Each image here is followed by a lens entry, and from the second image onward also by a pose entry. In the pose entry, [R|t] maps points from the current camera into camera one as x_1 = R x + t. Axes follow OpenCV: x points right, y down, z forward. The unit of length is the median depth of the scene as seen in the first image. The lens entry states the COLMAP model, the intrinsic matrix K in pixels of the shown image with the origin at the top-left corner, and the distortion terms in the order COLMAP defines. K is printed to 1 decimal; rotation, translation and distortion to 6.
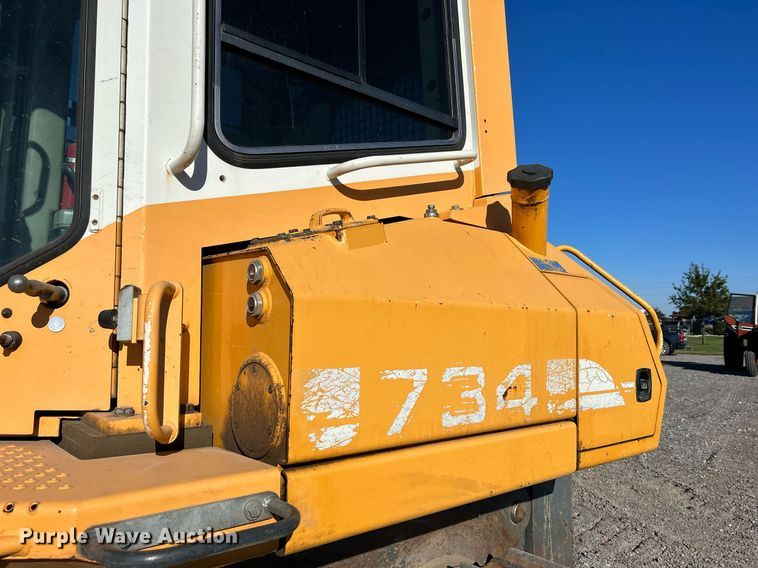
lens RADIAL K [[575.0, 0, 374.8], [0, 575.0, 287.3], [0, 0, 1]] dist [0.078541, -0.096807]
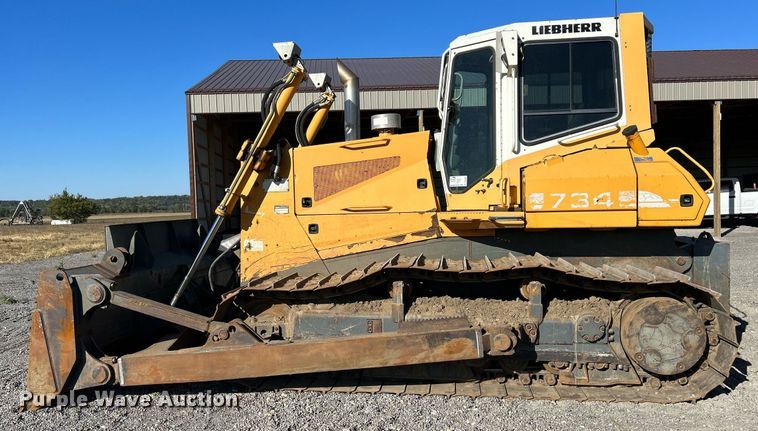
lens RADIAL K [[624.0, 0, 376.3], [0, 624.0, 226.6], [0, 0, 1]] dist [0.042361, -0.012799]
pose [[0.659374, -0.007293, -0.751779, 2.192831], [0.080448, 0.994896, 0.060908, -0.003391], [0.747498, -0.100640, 0.656596, -2.539676]]
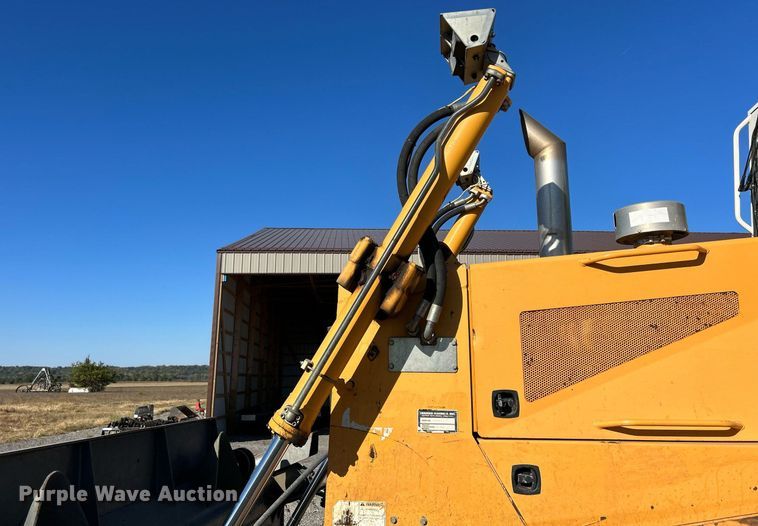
lens RADIAL K [[572.2, 0, 378.3], [0, 572.2, 228.5], [0, 0, 1]] dist [0.020140, -0.002536]
pose [[0.653192, -0.206536, -0.728480, -0.468370], [0.050529, 0.971826, -0.230221, -0.065177], [0.755504, 0.113569, 0.645225, -1.297926]]
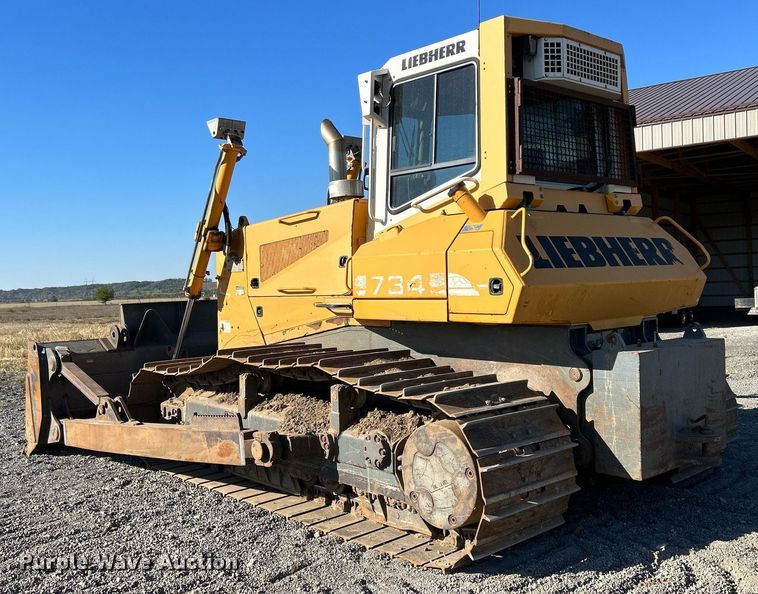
lens RADIAL K [[796.6, 0, 379.0], [0, 796.6, 297.0], [0, 0, 1]] dist [0.165108, -0.520258]
pose [[0.015090, 0.001765, -0.999885, 3.893592], [0.091533, 0.995797, 0.003139, 0.207094], [0.995688, -0.091570, 0.014865, 0.769326]]
